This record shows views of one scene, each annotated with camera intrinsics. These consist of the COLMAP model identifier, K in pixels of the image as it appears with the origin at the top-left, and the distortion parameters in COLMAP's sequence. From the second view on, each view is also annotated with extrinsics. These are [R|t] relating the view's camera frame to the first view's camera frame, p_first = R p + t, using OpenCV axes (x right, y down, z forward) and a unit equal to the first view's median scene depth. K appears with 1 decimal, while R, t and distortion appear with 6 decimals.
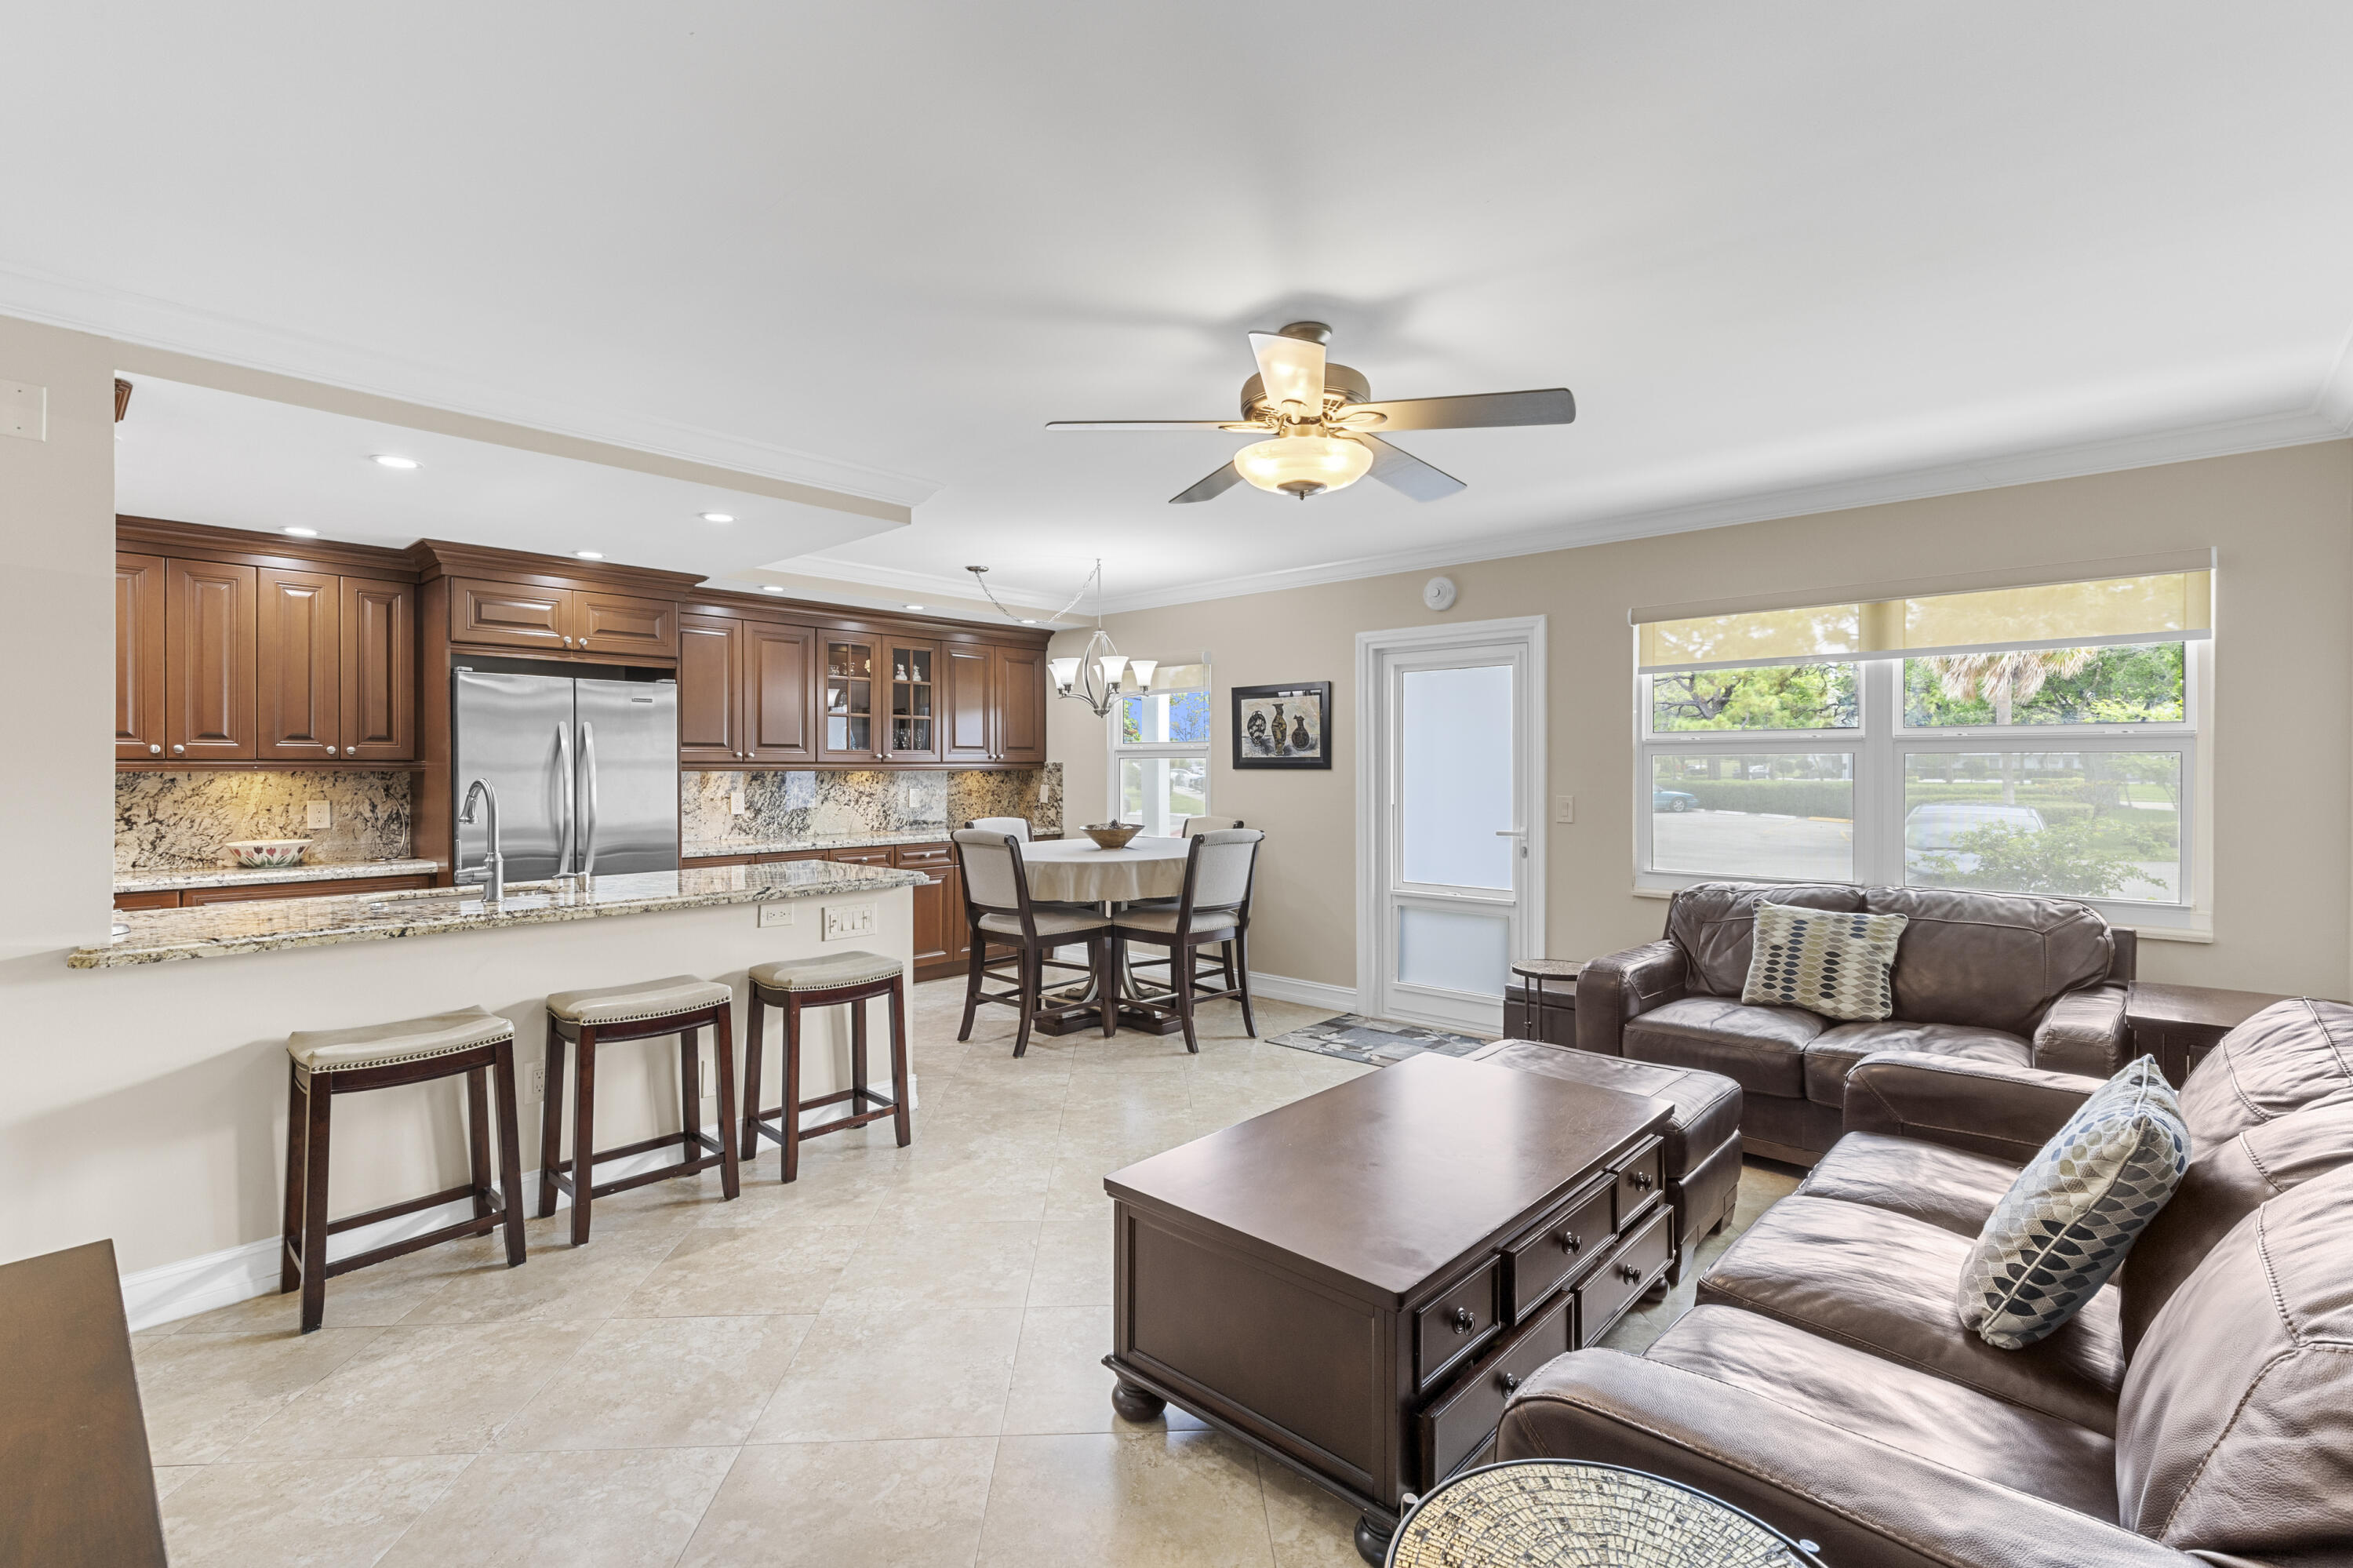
lens RADIAL K [[1059.3, 0, 1180.8], [0, 1059.3, 781.0], [0, 0, 1]] dist [0.003844, -0.000305]
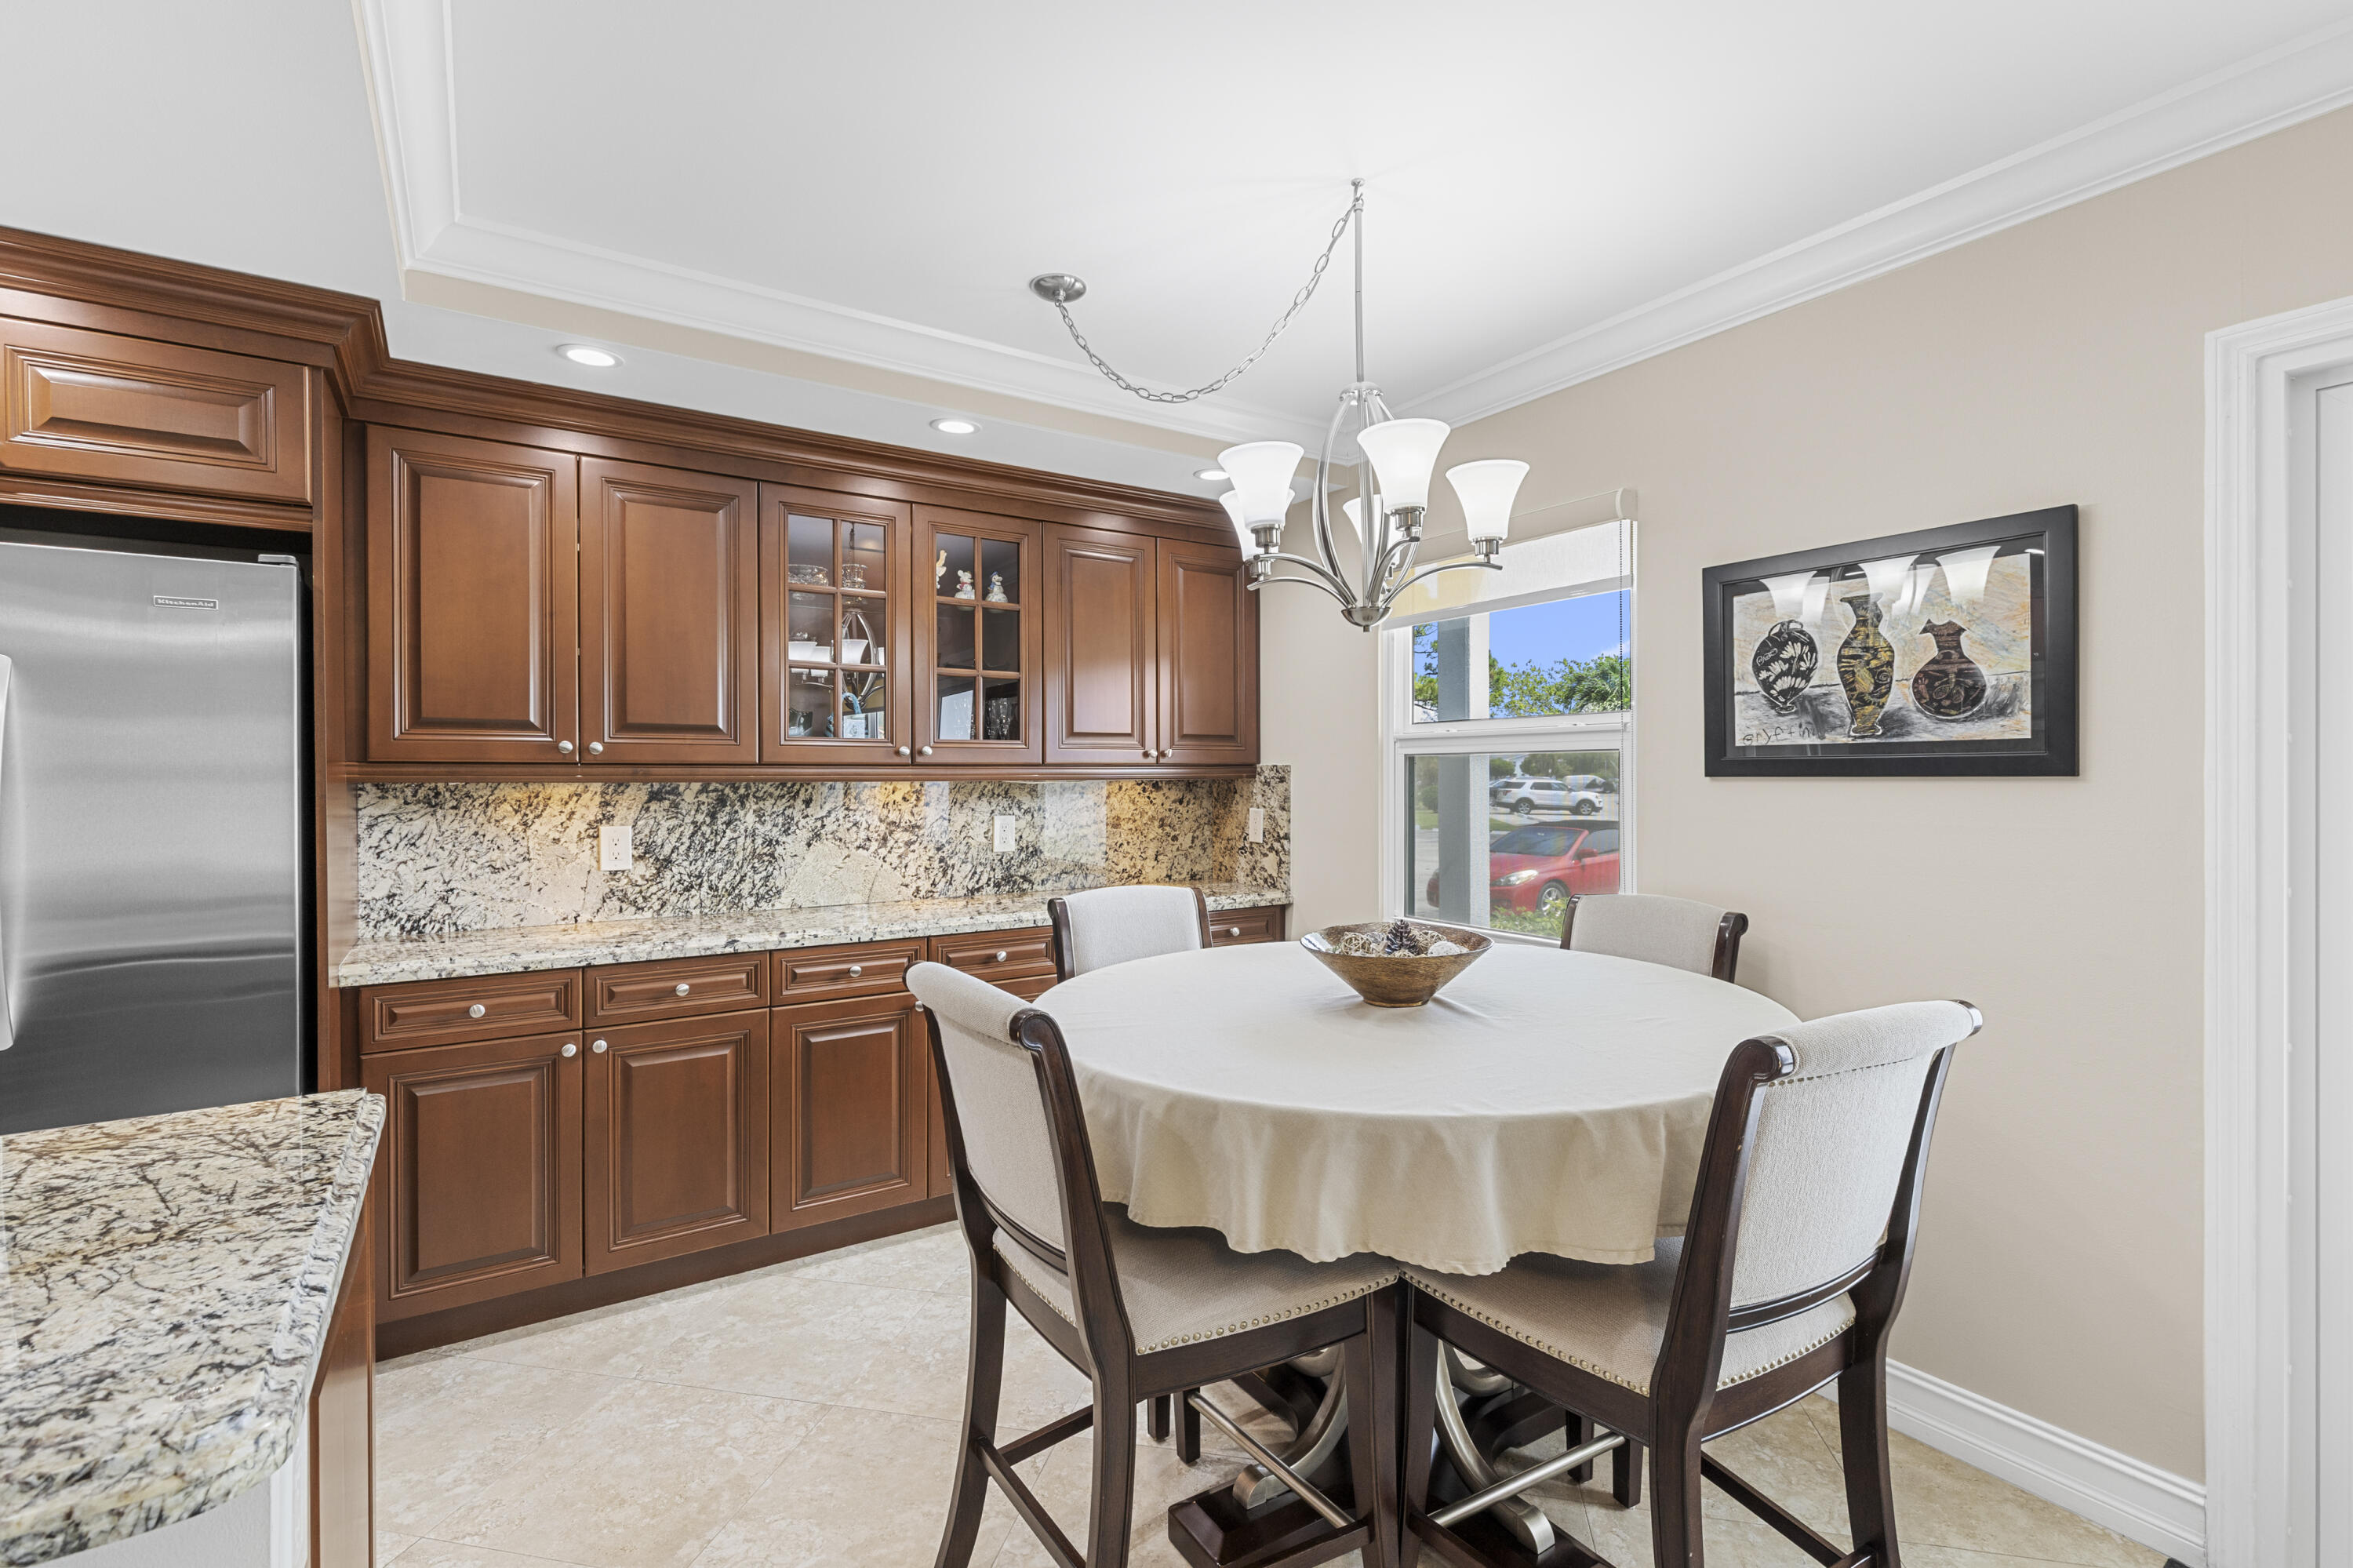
lens RADIAL K [[1059.3, 0, 1180.8], [0, 1059.3, 781.0], [0, 0, 1]] dist [0.003844, -0.000305]
pose [[0.968862, -0.001005, -0.247600, -0.043400], [-0.001465, 0.999951, -0.009792, -0.005531], [0.247597, 0.009849, 0.968813, 0.596016]]
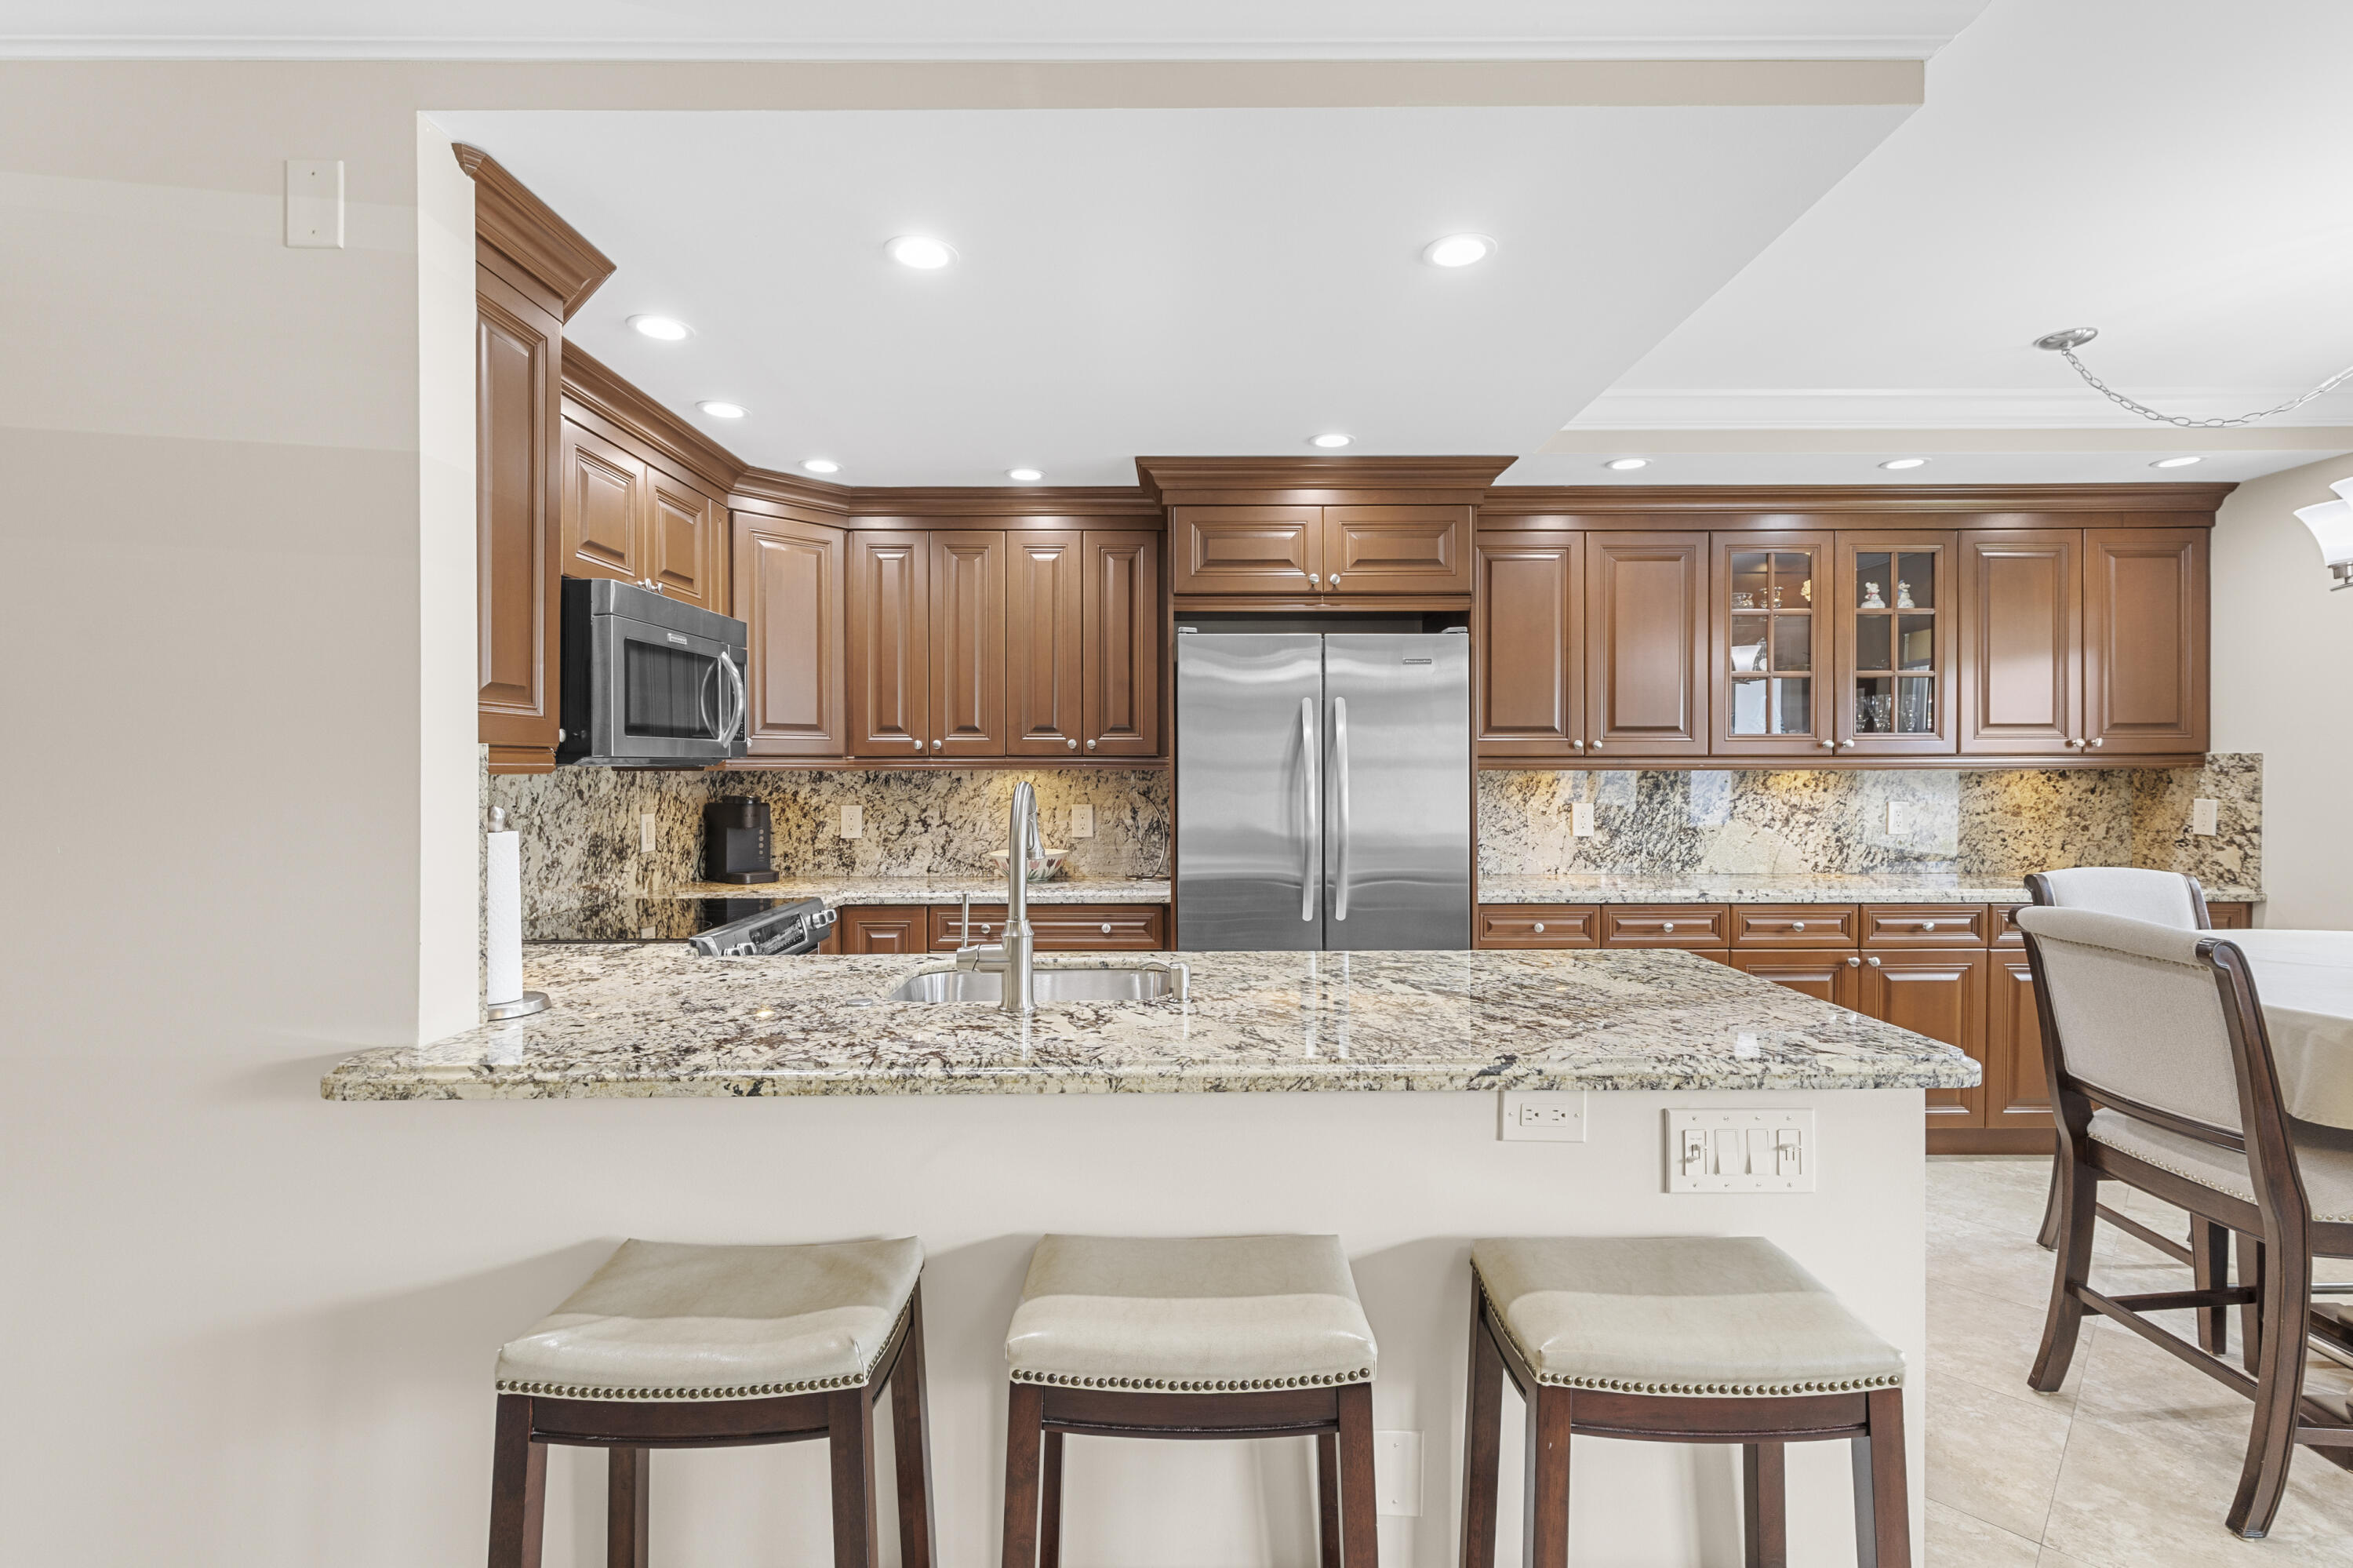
lens RADIAL K [[1052.8, 0, 1177.7], [0, 1052.8, 771.4], [0, 0, 1]] dist [0.003086, -0.000468]
pose [[0.672945, 0.001016, -0.739692, -0.107143], [-0.008149, 0.999949, -0.006040, -0.002708], [0.739648, 0.010093, 0.672918, 0.382146]]
